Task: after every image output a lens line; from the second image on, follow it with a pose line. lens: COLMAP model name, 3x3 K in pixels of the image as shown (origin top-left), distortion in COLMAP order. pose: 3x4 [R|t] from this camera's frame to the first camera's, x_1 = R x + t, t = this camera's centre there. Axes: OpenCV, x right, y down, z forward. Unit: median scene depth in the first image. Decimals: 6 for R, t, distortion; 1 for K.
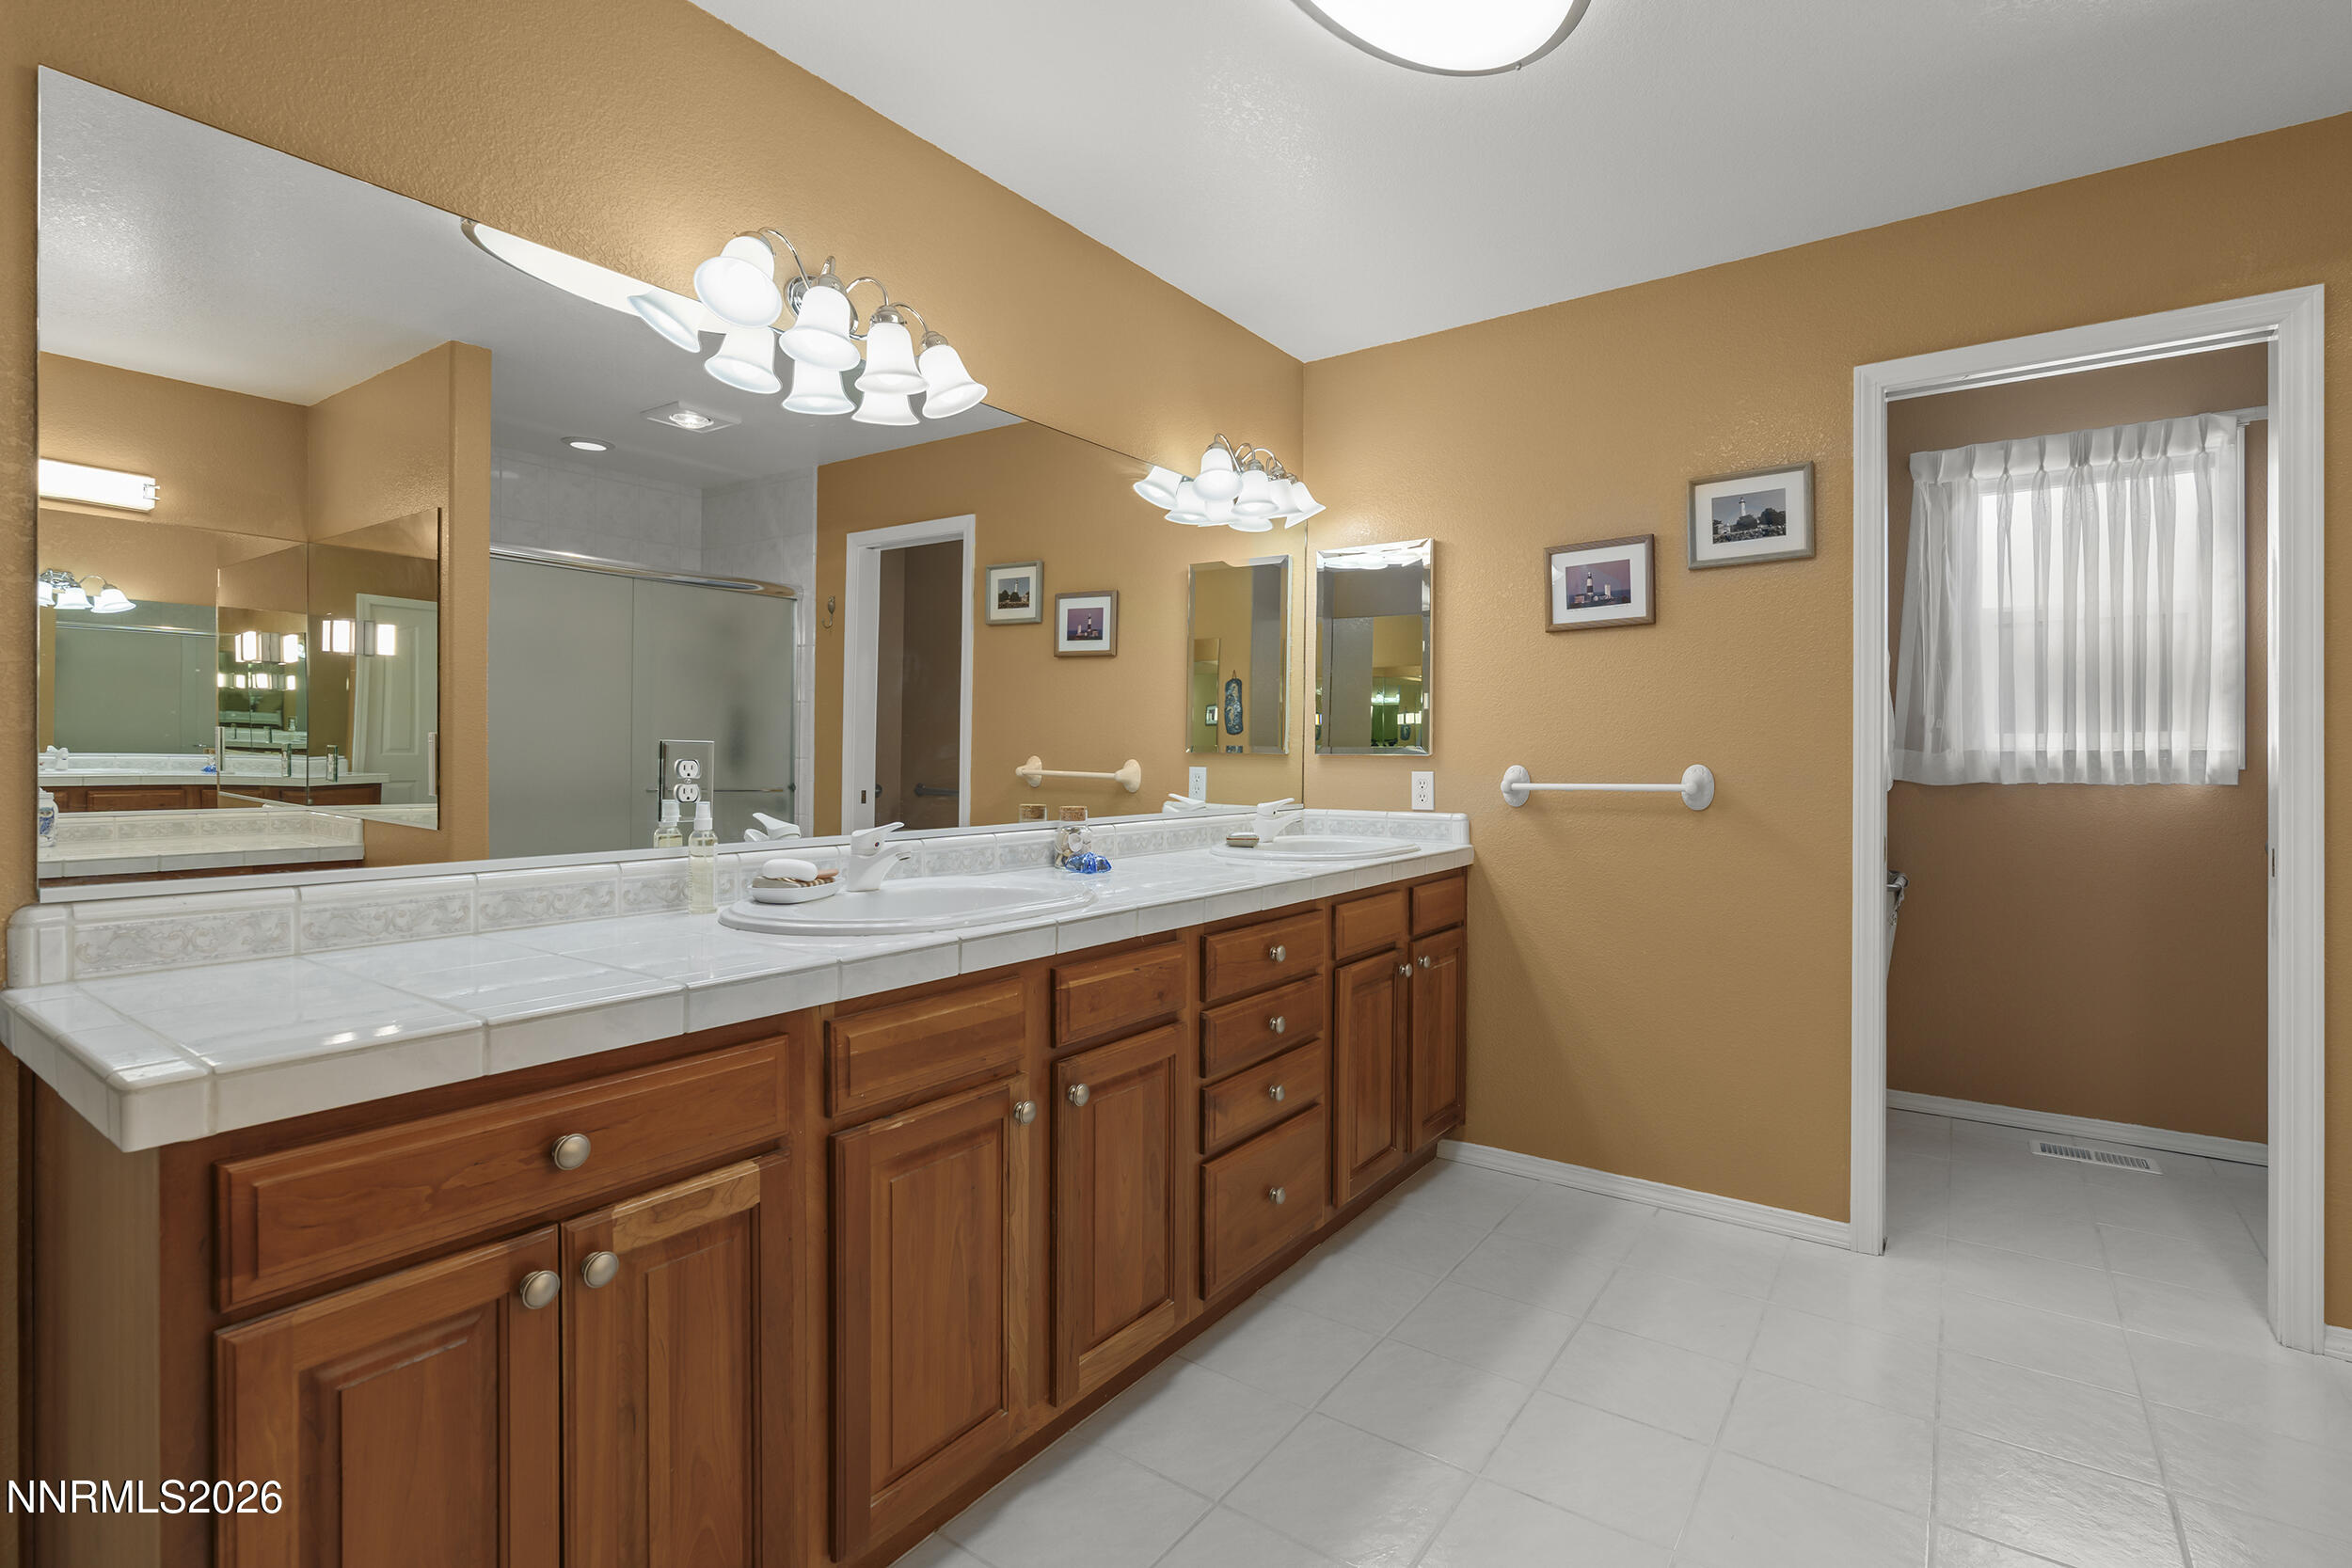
lens RADIAL K [[1112.7, 0, 1186.9], [0, 1112.7, 761.9], [0, 0, 1]] dist [-0.014104, 0.003284]
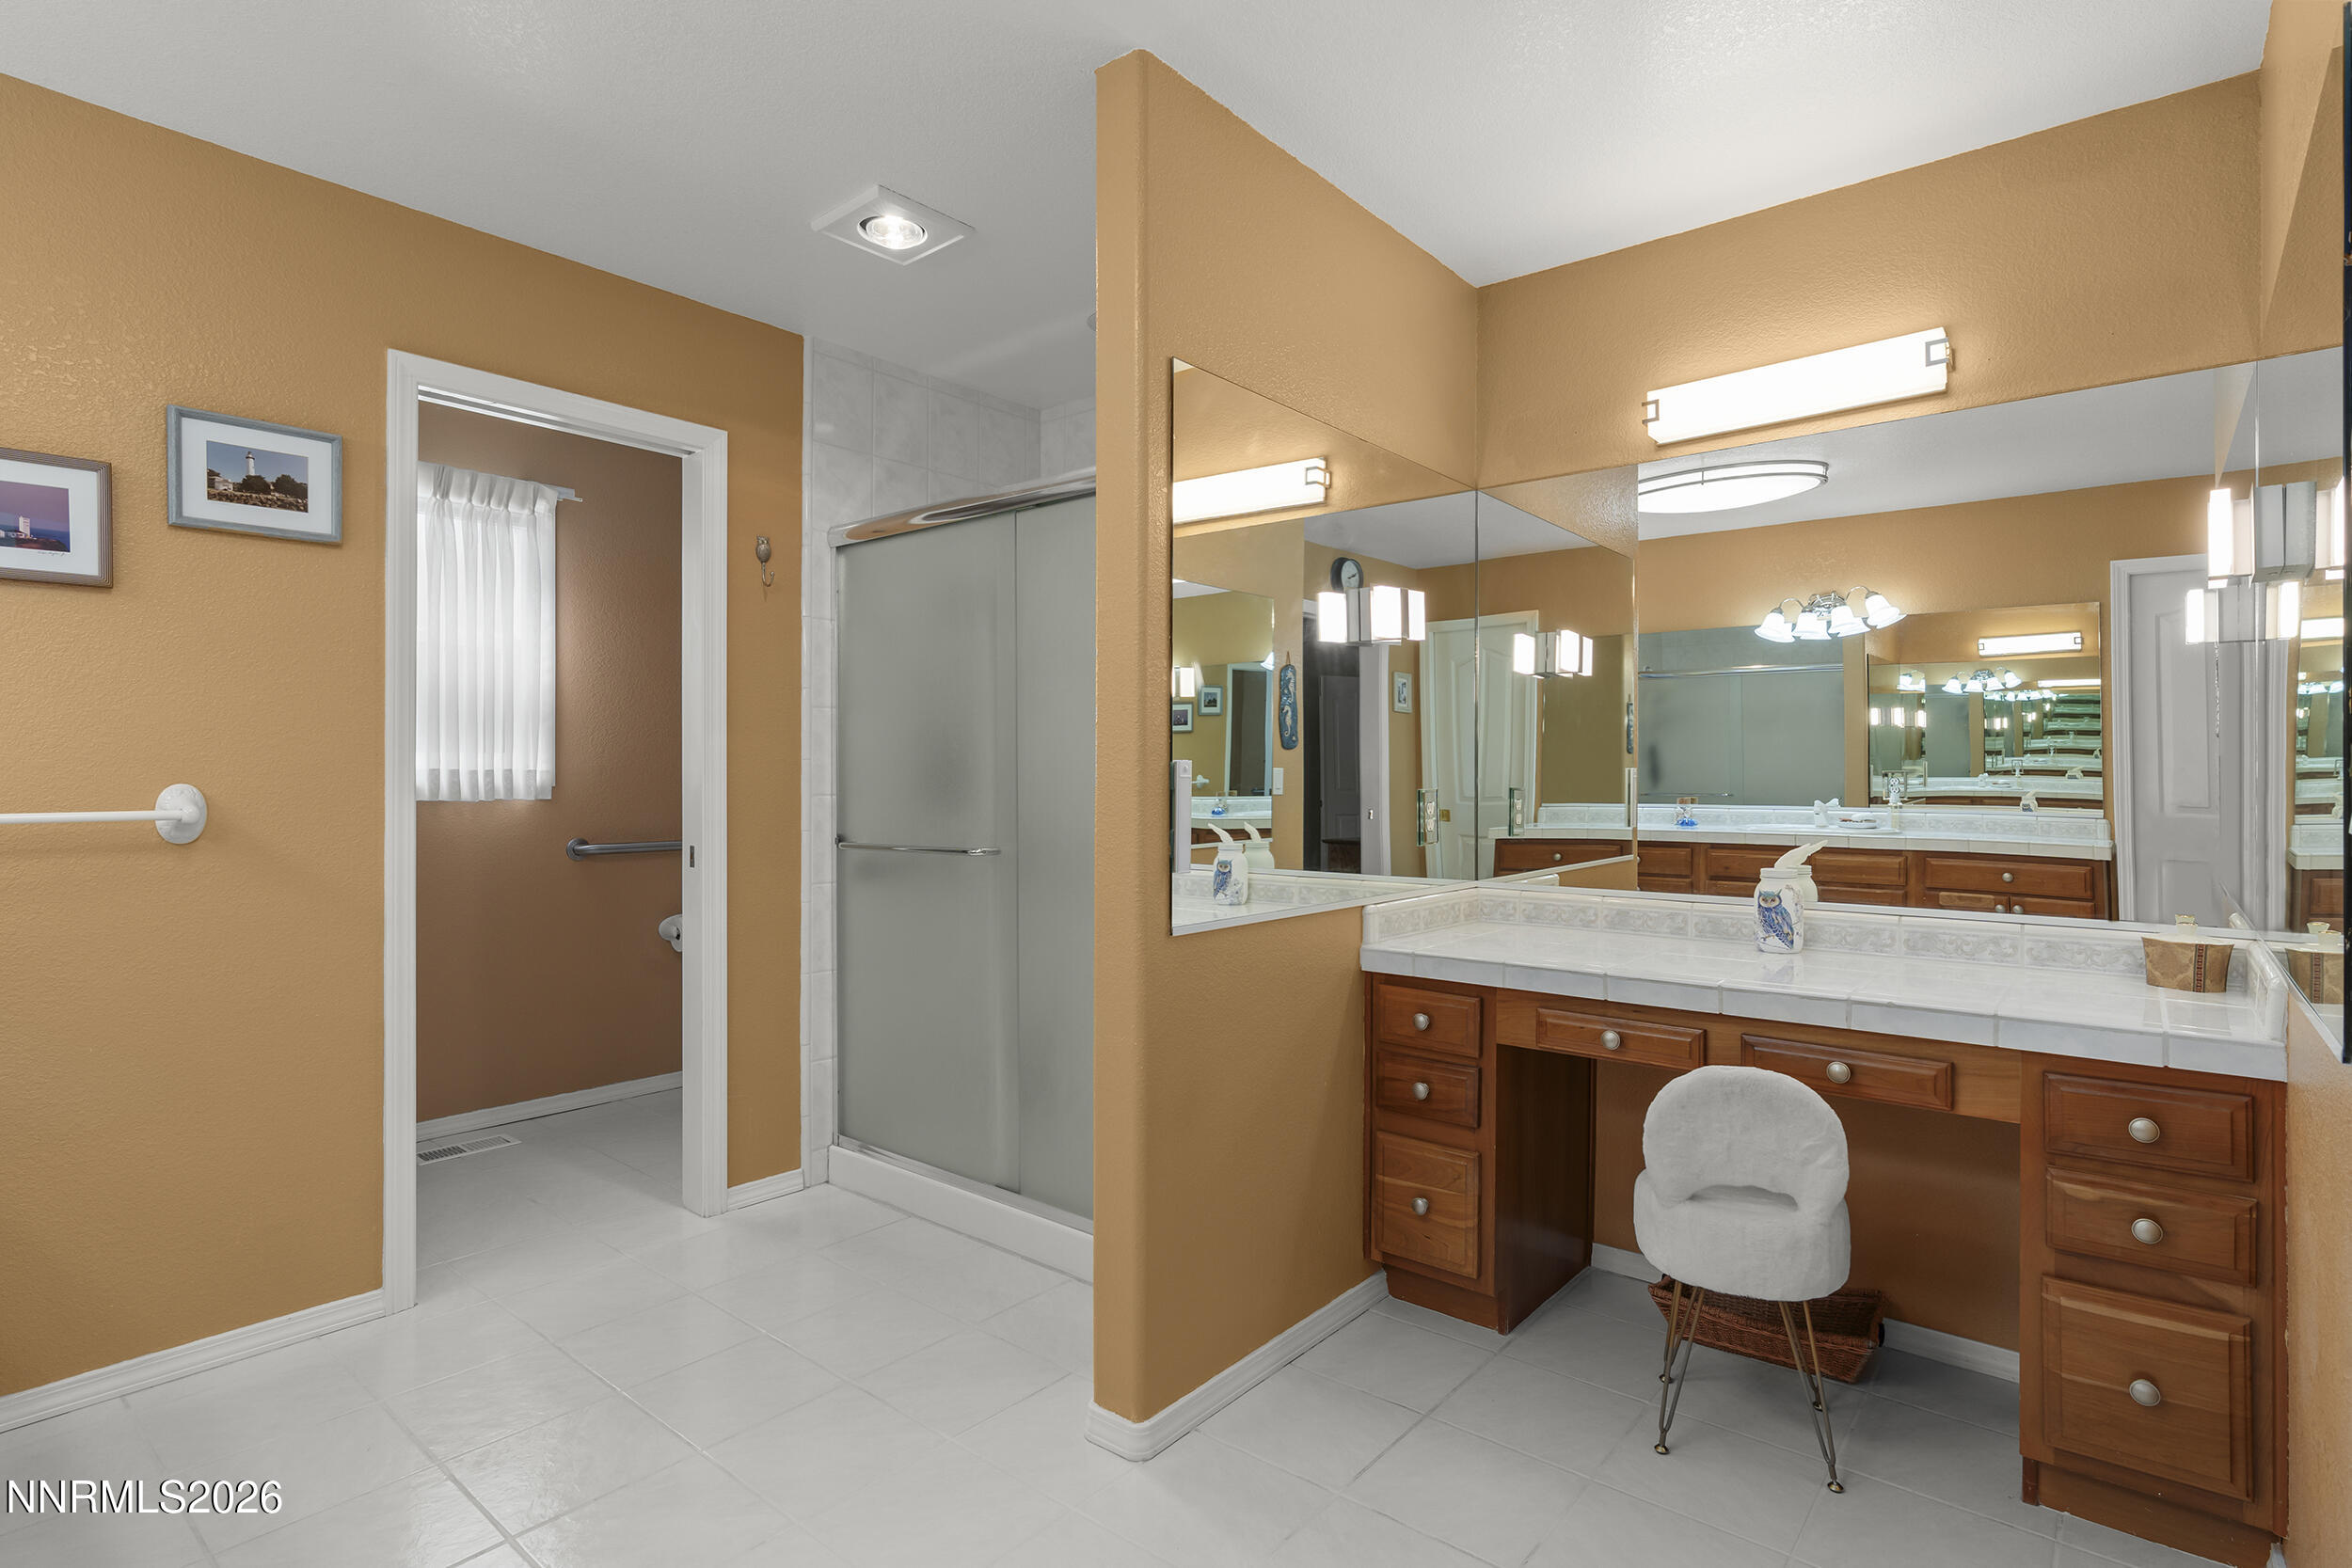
lens RADIAL K [[1176.1, 0, 1185.4], [0, 1176.1, 783.2], [0, 0, 1]] dist [0.000291, 0.000511]
pose [[0.046177, -0.003608, 0.998927, -0.312895], [0.005599, 0.999979, 0.003353, 0.003226], [-0.998918, 0.005438, 0.046196, 0.273219]]
